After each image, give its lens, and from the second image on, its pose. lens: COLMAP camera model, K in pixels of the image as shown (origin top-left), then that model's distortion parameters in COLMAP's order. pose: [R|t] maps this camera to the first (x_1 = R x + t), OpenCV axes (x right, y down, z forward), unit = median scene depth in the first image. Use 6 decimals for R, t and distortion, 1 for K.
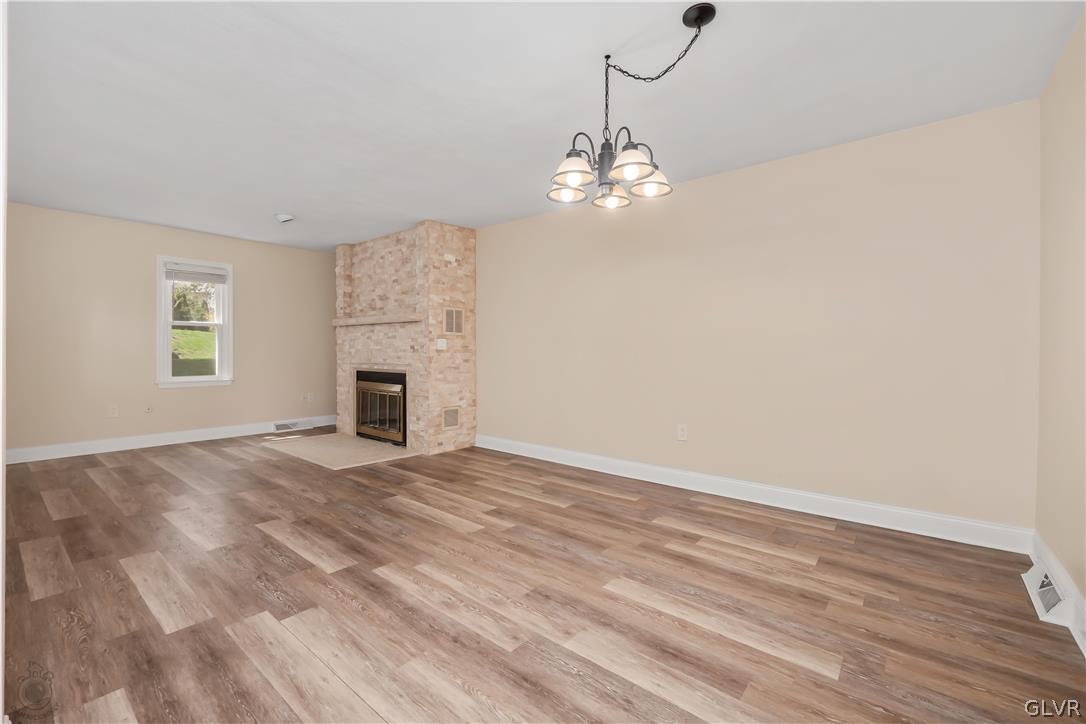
lens RADIAL K [[468.9, 0, 543.2], [0, 468.9, 352.2], [0, 0, 1]] dist [0.003305, -0.001243]
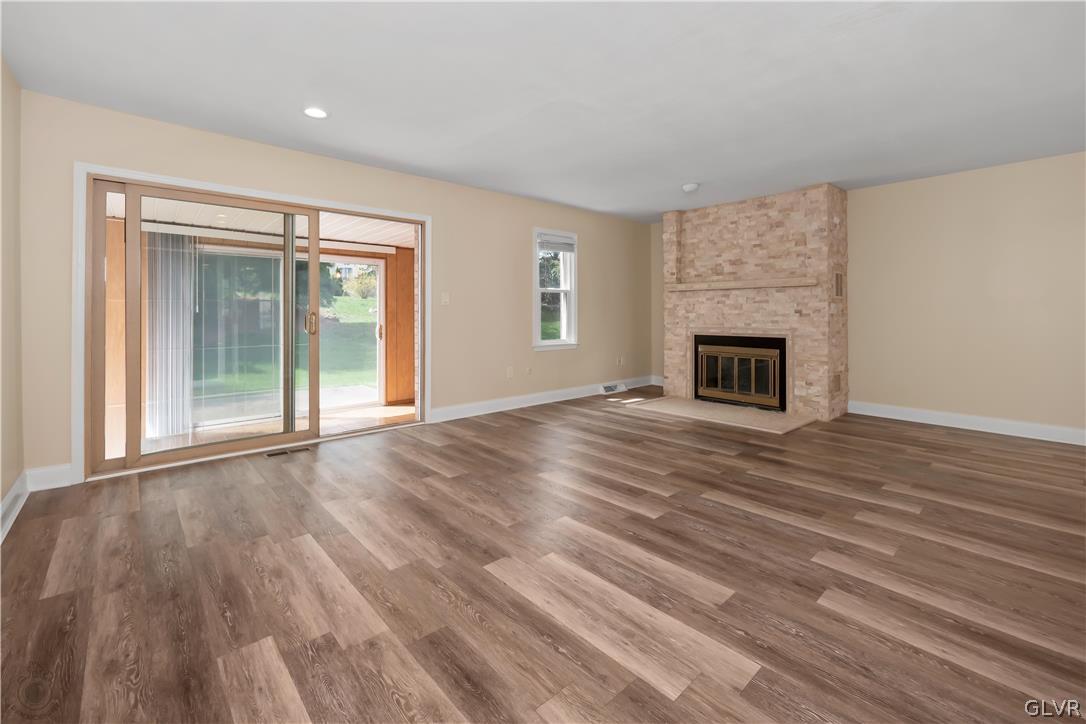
lens RADIAL K [[468.9, 0, 544.2], [0, 468.9, 314.6], [0, 0, 1]] dist [0.003305, -0.001243]
pose [[0.990040, -0.003883, -0.140735, -0.610909], [0.003551, 0.999990, -0.002616, -0.003427], [0.140744, 0.002090, 0.990044, -0.054277]]
